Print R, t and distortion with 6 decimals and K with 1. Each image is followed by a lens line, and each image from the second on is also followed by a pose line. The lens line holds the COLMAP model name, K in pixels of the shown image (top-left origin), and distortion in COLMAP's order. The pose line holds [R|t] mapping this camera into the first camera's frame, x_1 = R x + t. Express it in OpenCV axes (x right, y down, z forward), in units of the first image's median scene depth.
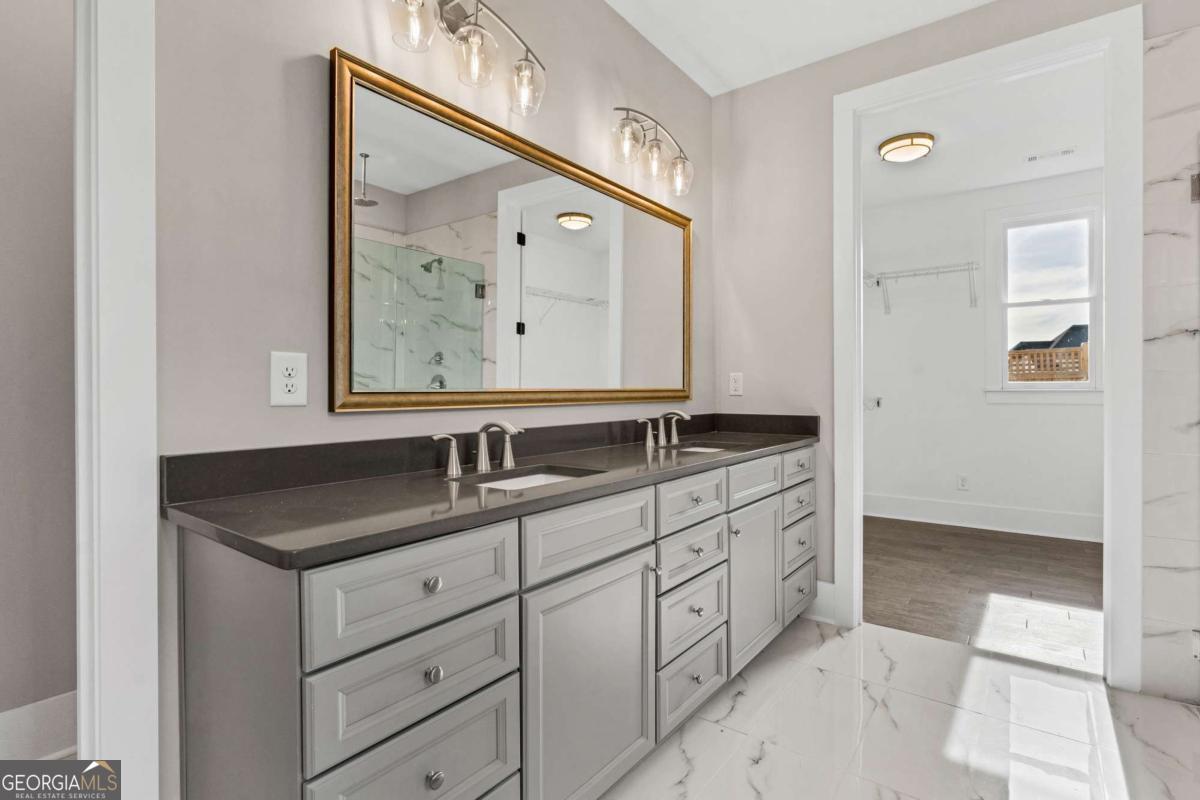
lens RADIAL K [[578.5, 0, 610.0], [0, 578.5, 390.3], [0, 0, 1]] dist [-0.001939, 0.000922]
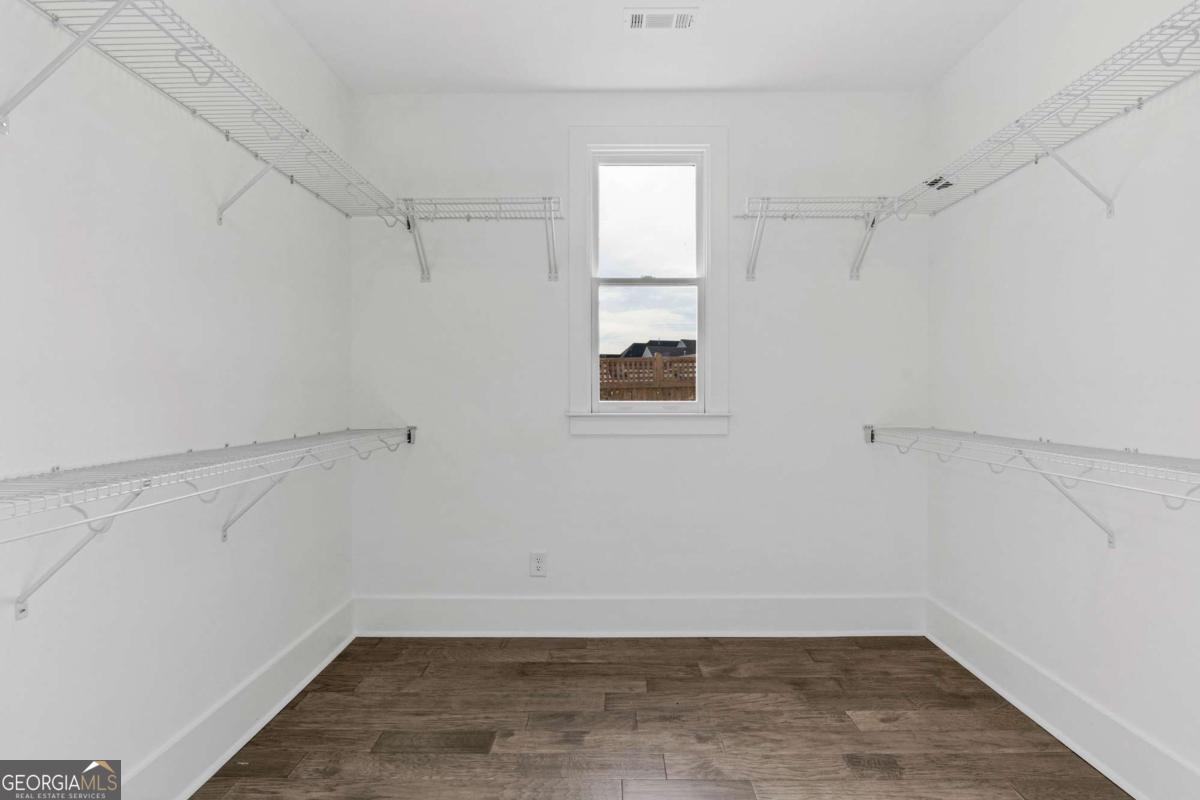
lens RADIAL K [[554.7, 0, 601.9], [0, 554.7, 398.1], [0, 0, 1]] dist [-0.010529, 0.001954]
pose [[0.808494, -0.004306, 0.588489, 0.332700], [-0.000634, 0.999966, 0.008188, -0.022995], [-0.588504, -0.006993, 0.808464, 0.505518]]
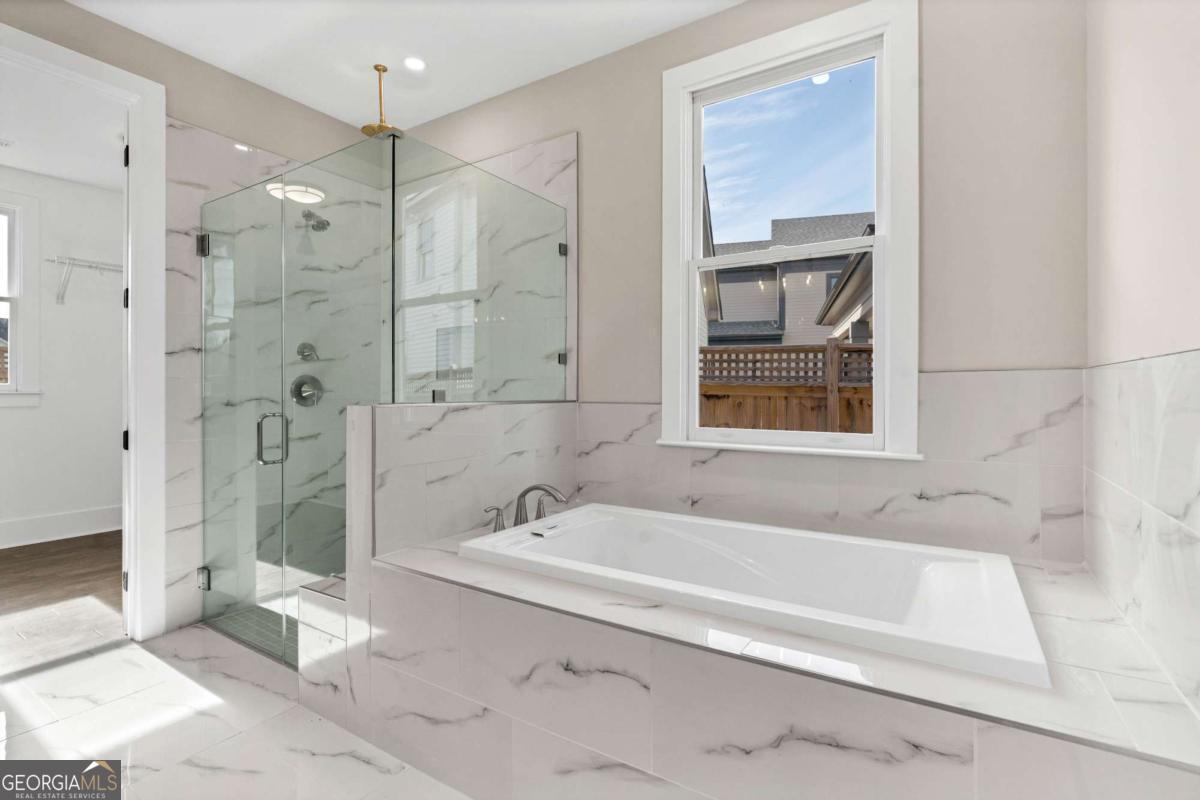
lens RADIAL K [[554.7, 0, 601.9], [0, 554.7, 394.3], [0, 0, 1]] dist [-0.010529, 0.001954]
pose [[-0.070460, -0.000796, 0.997514, -0.158016], [-0.002062, 0.999998, 0.000652, -0.000037], [-0.997512, -0.002011, -0.070462, 0.062393]]
